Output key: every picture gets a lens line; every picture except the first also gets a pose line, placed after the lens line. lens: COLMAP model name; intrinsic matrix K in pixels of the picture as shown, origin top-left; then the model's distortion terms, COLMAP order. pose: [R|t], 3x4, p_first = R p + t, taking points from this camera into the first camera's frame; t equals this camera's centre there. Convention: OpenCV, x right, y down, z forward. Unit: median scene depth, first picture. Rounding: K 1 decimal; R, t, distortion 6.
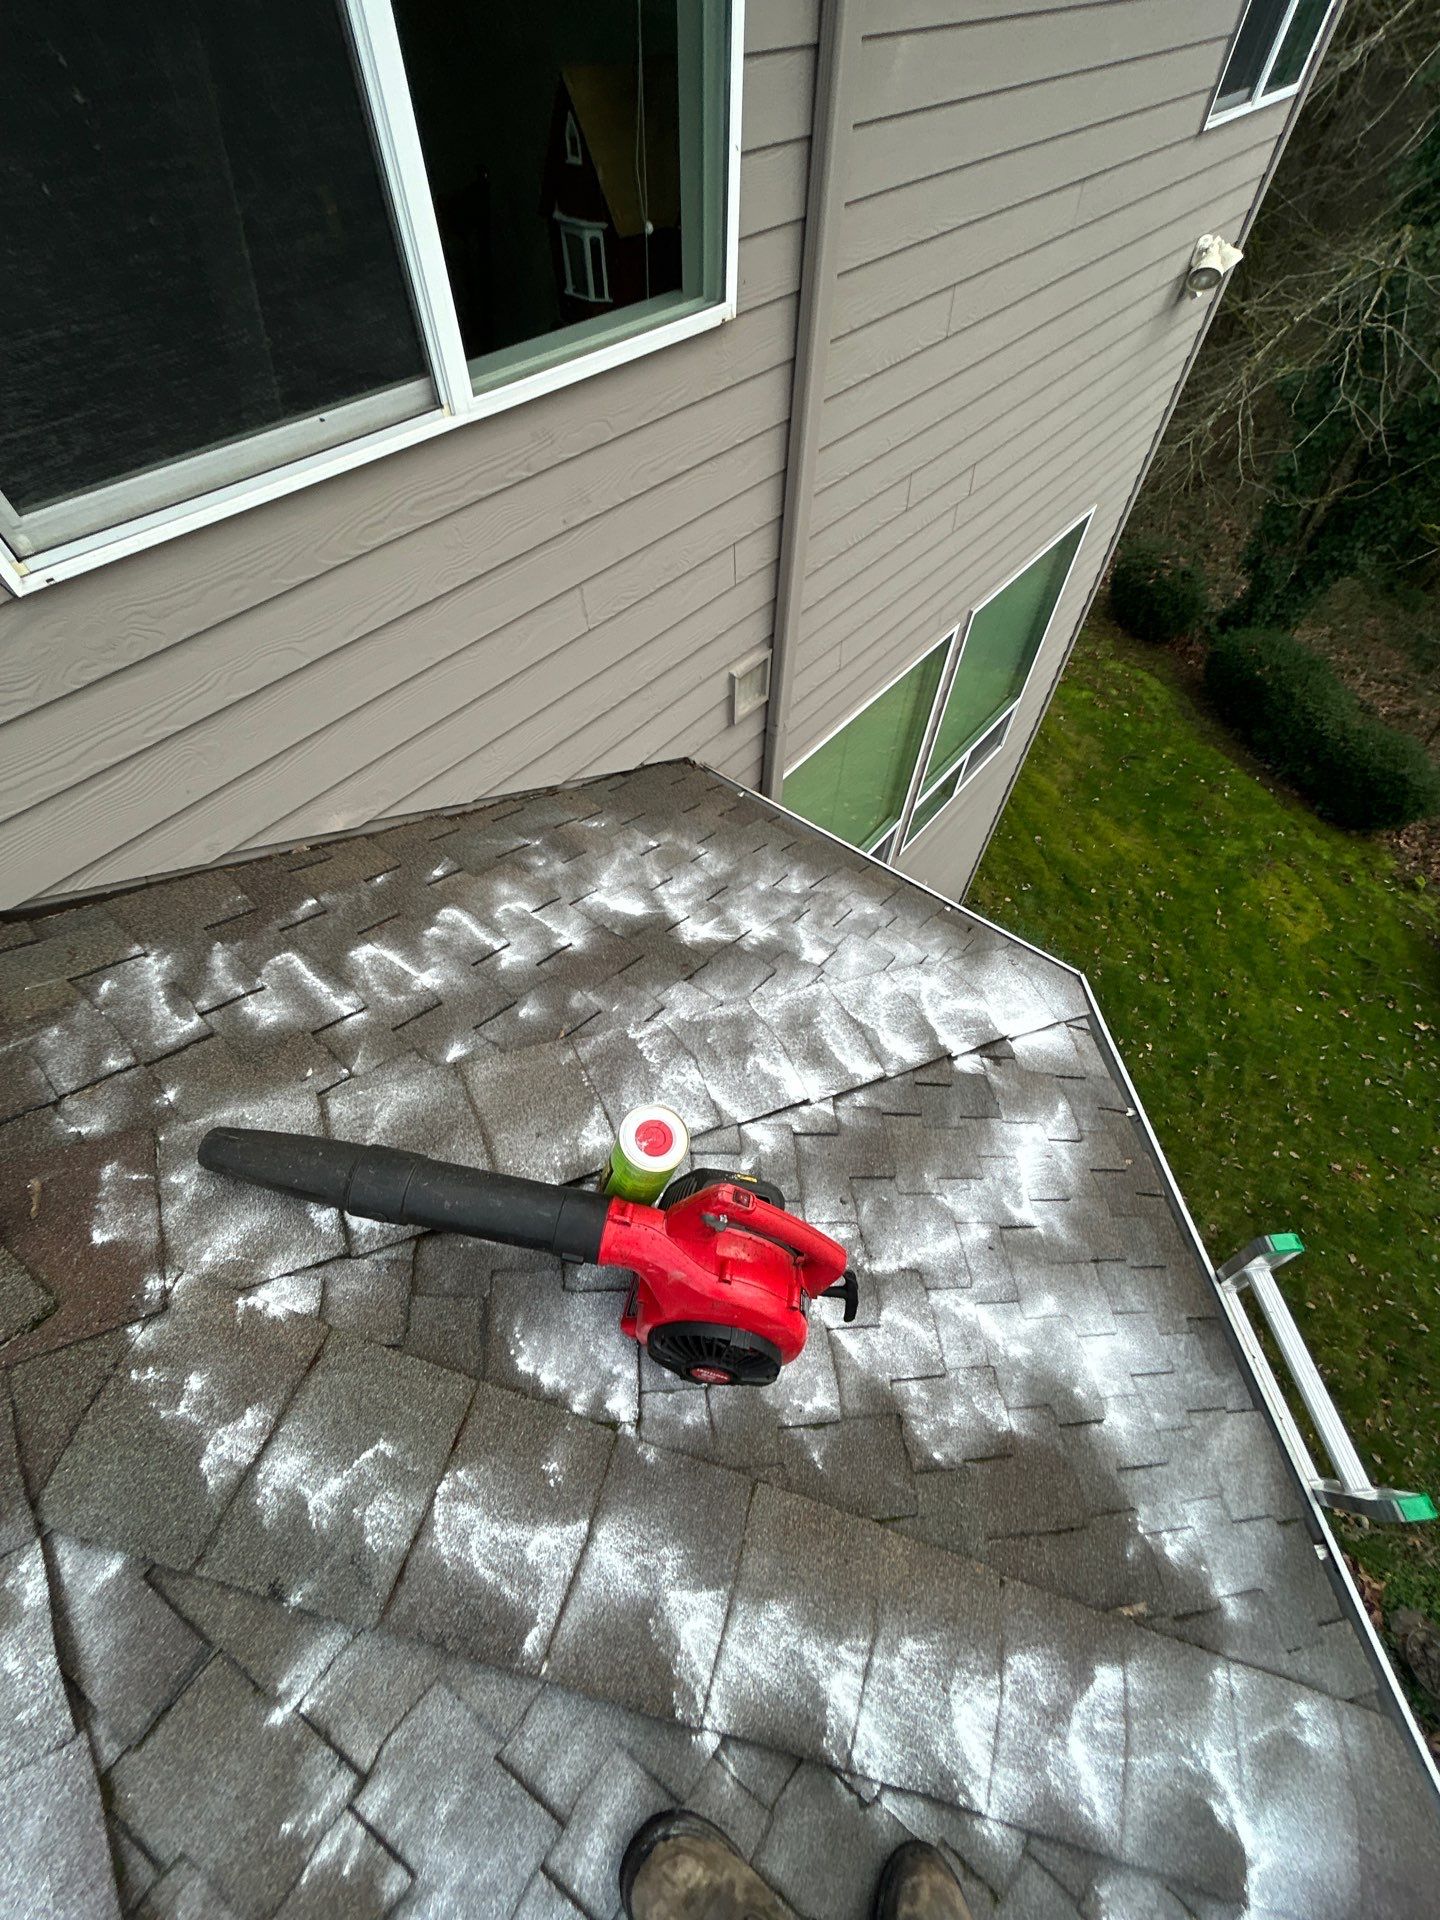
lens RADIAL K [[770.2, 0, 715.5], [0, 770.2, 955.5], [0, 0, 1]] dist [-0.000279, -0.000093]
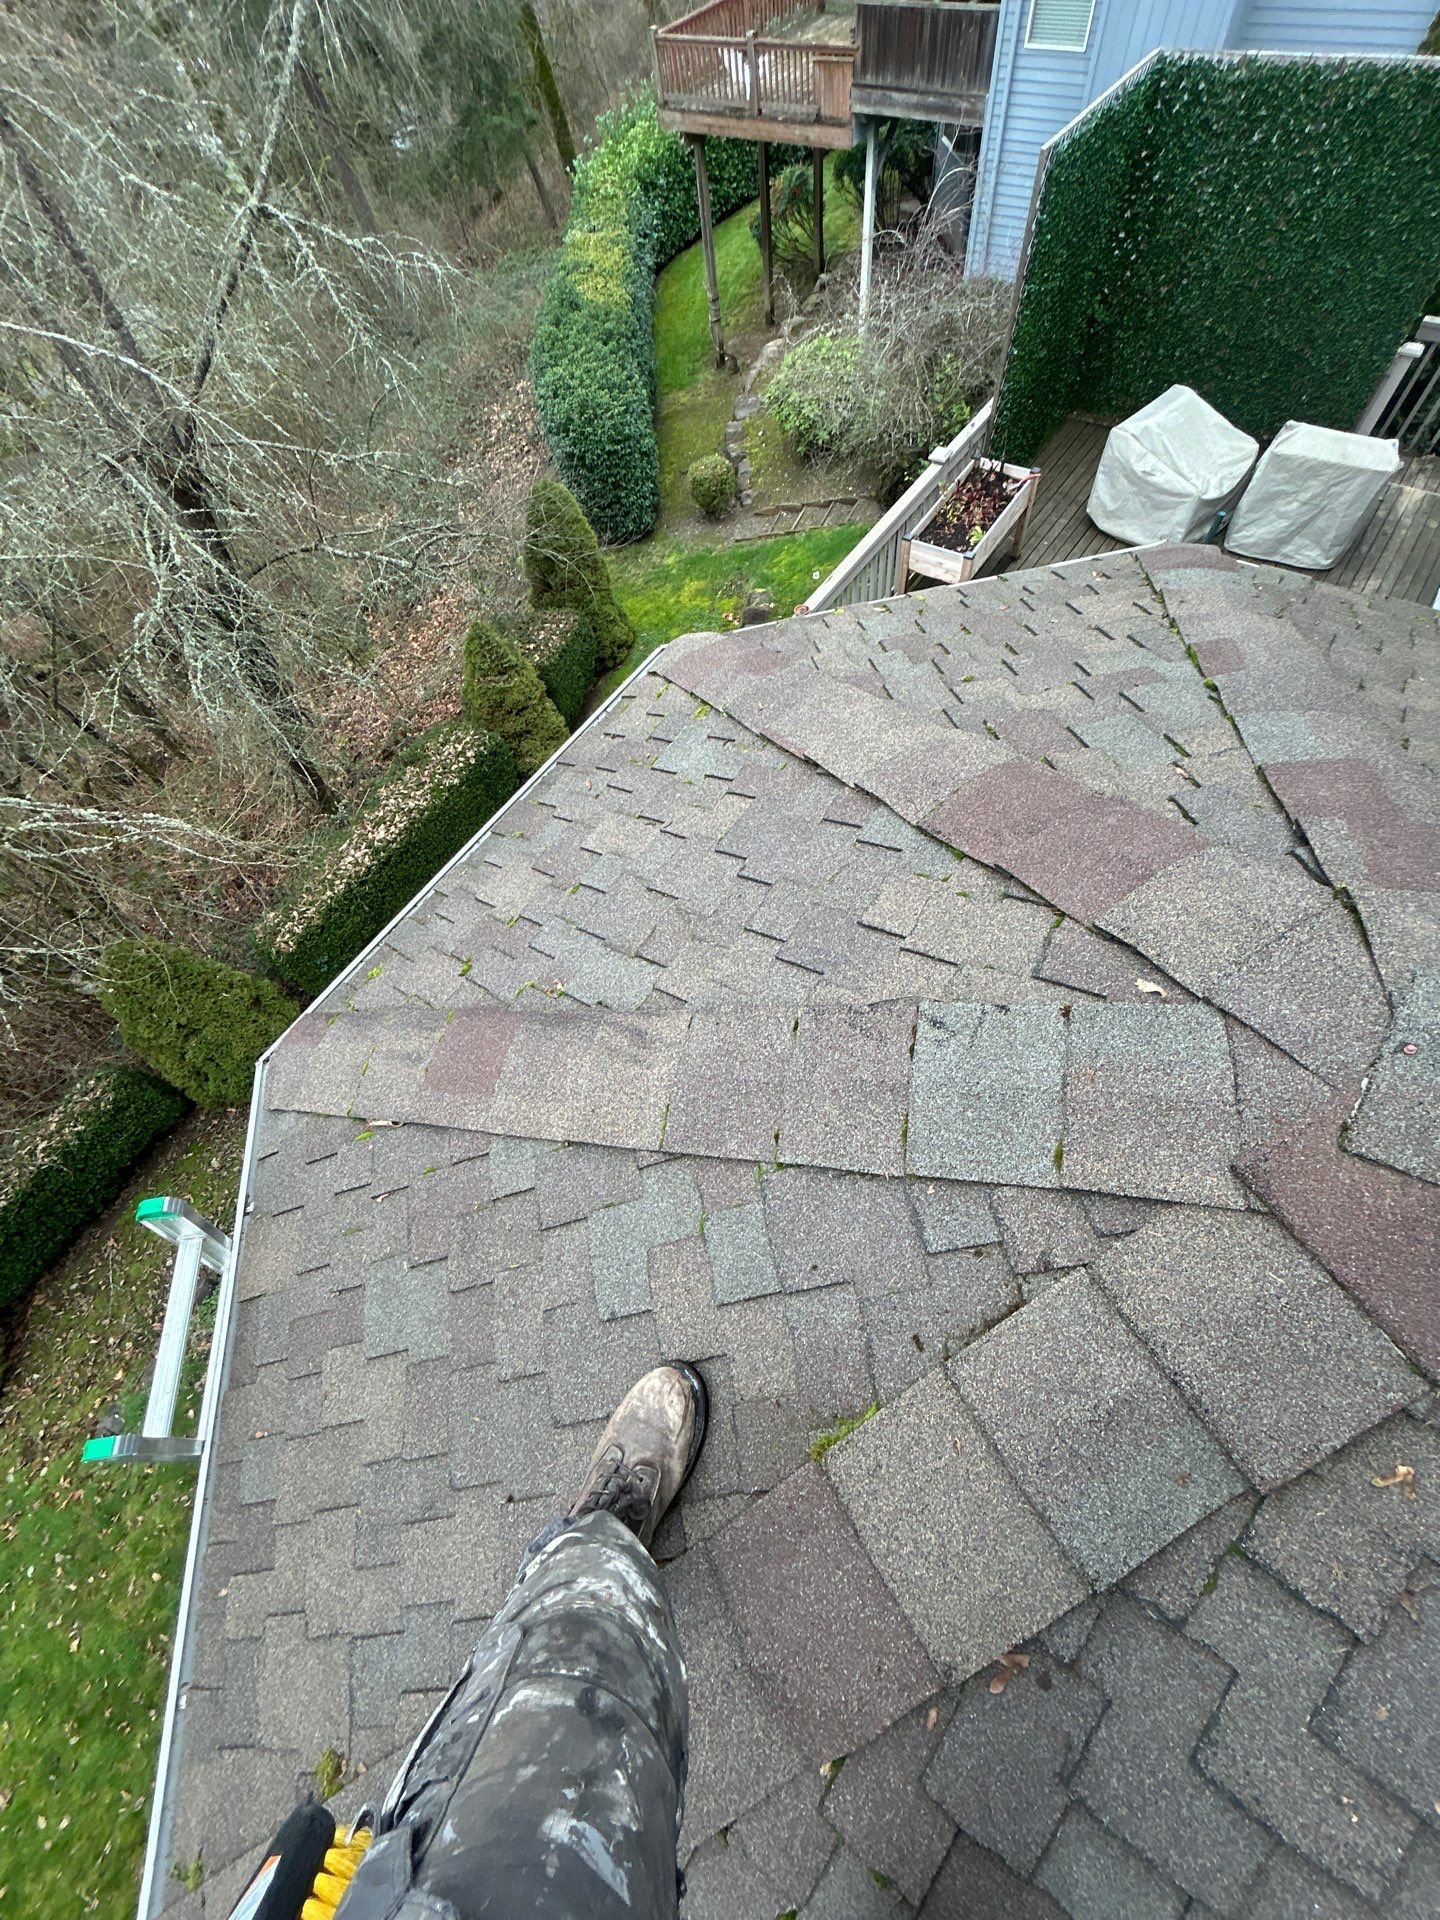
lens RADIAL K [[770.2, 0, 715.5], [0, 770.2, 955.5], [0, 0, 1]] dist [-0.000279, -0.000093]
pose [[-0.992517, 0.106517, 0.059700, -0.140019], [0.007542, -0.434501, 0.900640, -0.263993], [0.121873, 0.894350, 0.430447, 0.238048]]
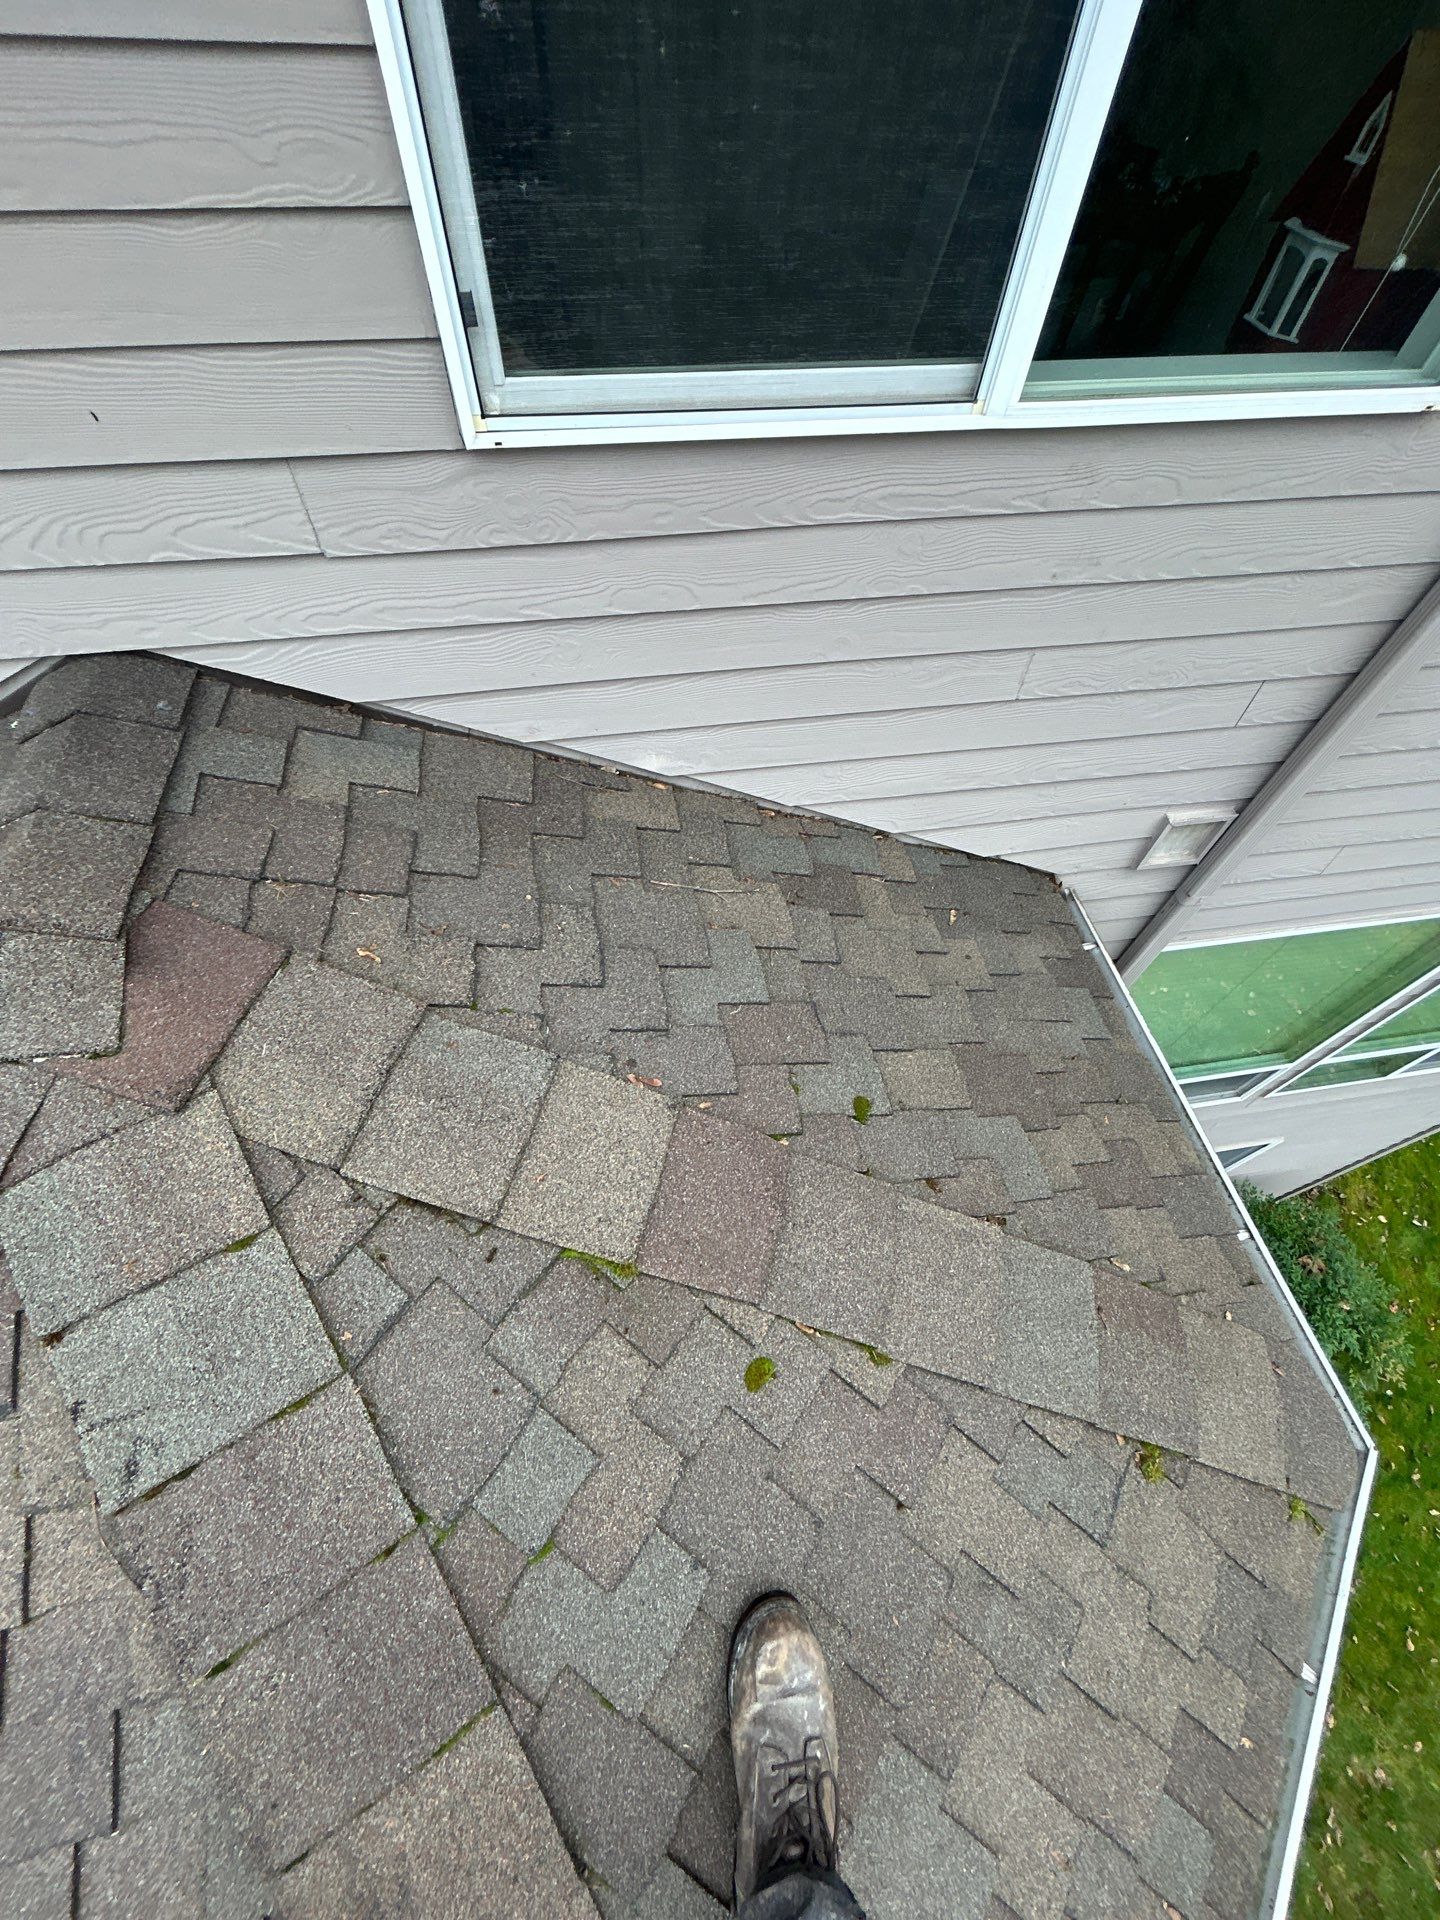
lens RADIAL K [[770.2, 0, 715.5], [0, 770.2, 955.5], [0, 0, 1]] dist [-0.000279, -0.000093]
pose [[0.751847, 0.555224, -0.355601, 0.079242], [-0.549074, 0.825833, 0.128521, -0.223385], [0.365025, 0.098623, 0.925759, 0.244602]]
